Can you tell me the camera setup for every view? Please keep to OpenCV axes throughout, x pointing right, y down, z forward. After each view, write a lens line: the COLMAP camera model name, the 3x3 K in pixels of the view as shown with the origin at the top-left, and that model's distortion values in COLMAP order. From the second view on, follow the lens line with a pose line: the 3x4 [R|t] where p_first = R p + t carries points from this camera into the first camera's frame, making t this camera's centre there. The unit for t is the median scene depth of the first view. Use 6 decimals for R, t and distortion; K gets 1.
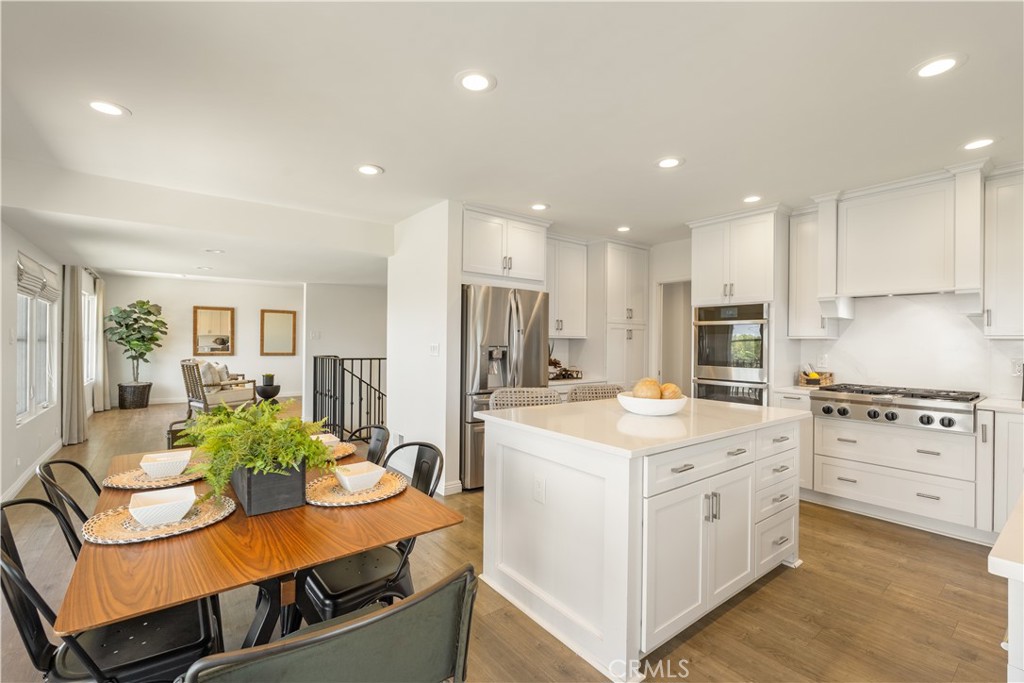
lens RADIAL K [[452.9, 0, 511.5], [0, 452.9, 342.6], [0, 0, 1]] dist [-0.012151, -0.004821]
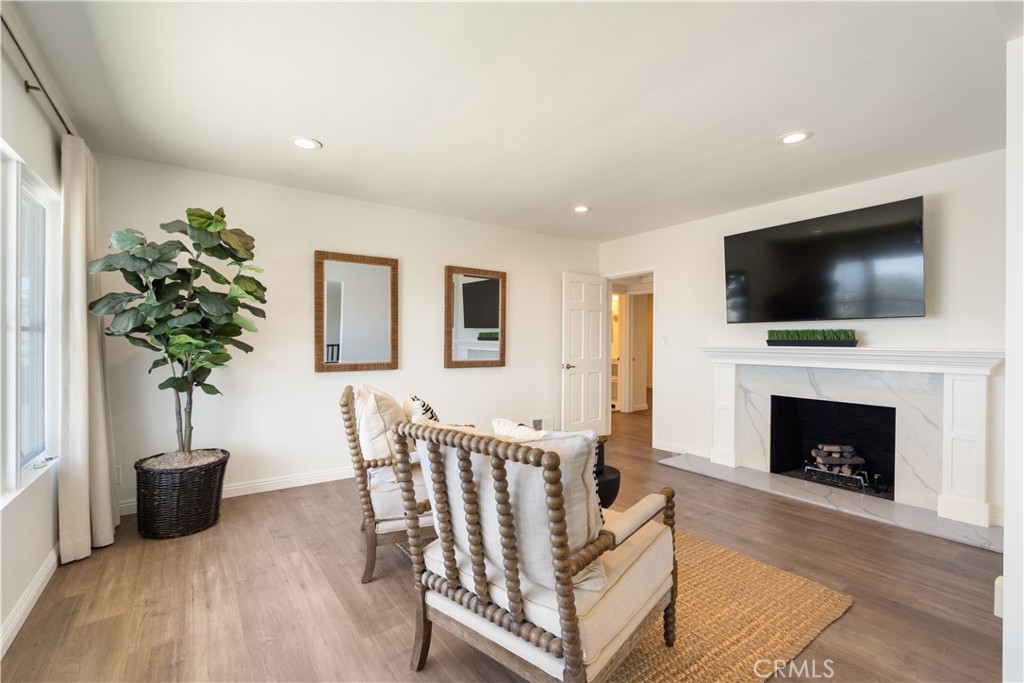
lens RADIAL K [[452.9, 0, 511.5], [0, 452.9, 341.3], [0, 0, 1]] dist [-0.012151, -0.004821]
pose [[0.999310, -0.003835, -0.036939, -0.576409], [0.004003, 0.999982, 0.004458, 0.000837], [0.036921, -0.004603, 0.999308, 0.666371]]
